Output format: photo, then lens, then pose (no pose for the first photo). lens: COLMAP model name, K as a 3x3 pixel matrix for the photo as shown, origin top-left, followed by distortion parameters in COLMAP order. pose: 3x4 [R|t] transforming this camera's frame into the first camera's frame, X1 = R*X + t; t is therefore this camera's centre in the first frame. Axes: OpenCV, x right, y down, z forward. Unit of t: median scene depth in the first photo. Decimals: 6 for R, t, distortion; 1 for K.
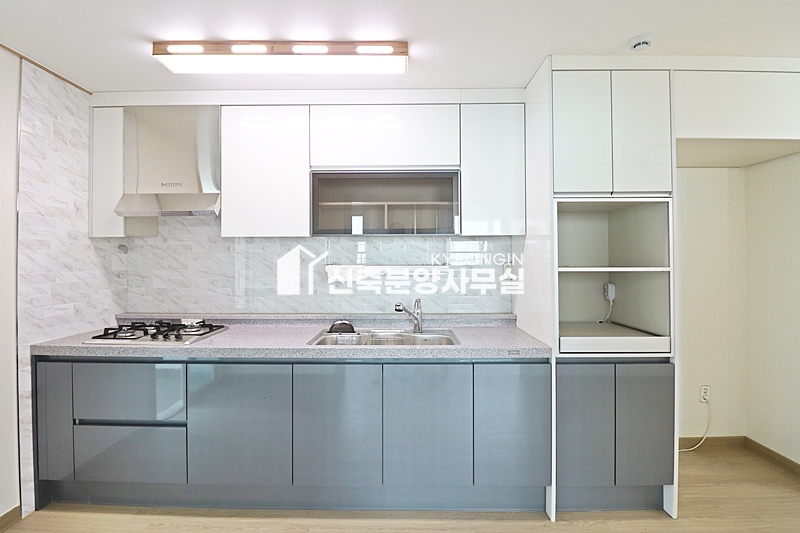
lens RADIAL K [[385.5, 0, 401.8], [0, 385.5, 259.5], [0, 0, 1]] dist [-0.000294, -0.012676]
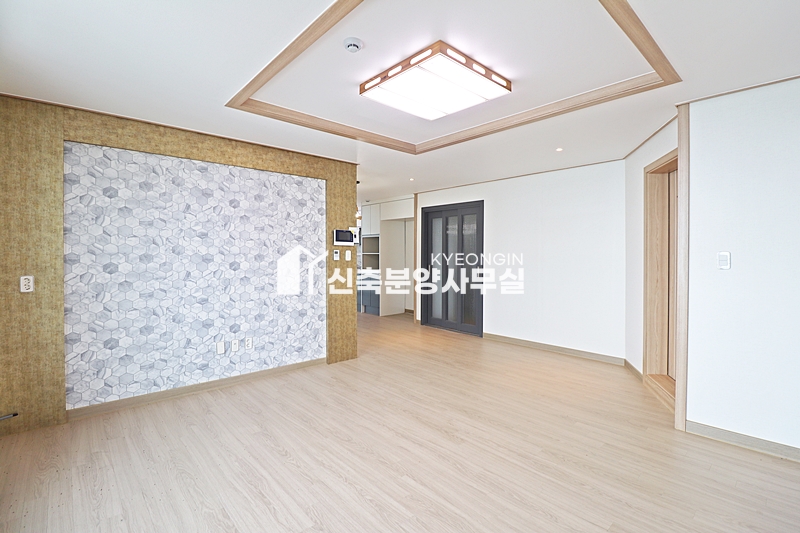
lens RADIAL K [[365.7, 0, 400.3], [0, 365.7, 258.0], [0, 0, 1]] dist [-0.001366, -0.016436]
pose [[0.691573, 0.012878, -0.722192, 3.449208], [0.002810, 0.999786, 0.020519, -0.006663], [0.722301, -0.016220, 0.691388, -1.418204]]
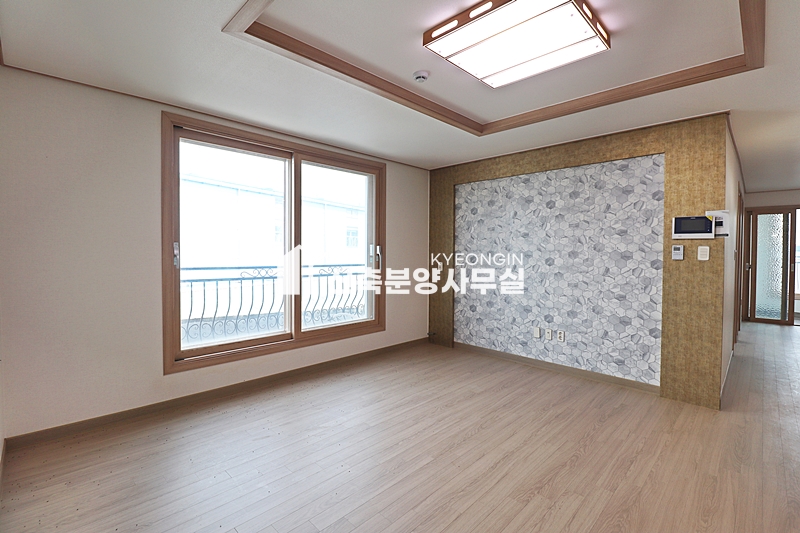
lens RADIAL K [[365.7, 0, 400.3], [0, 365.7, 258.0], [0, 0, 1]] dist [-0.001366, -0.016436]
pose [[-0.685646, 0.010570, -0.727858, 3.567315], [0.002753, 0.999925, 0.011927, 0.019926], [0.727929, 0.006174, -0.685624, -0.081747]]
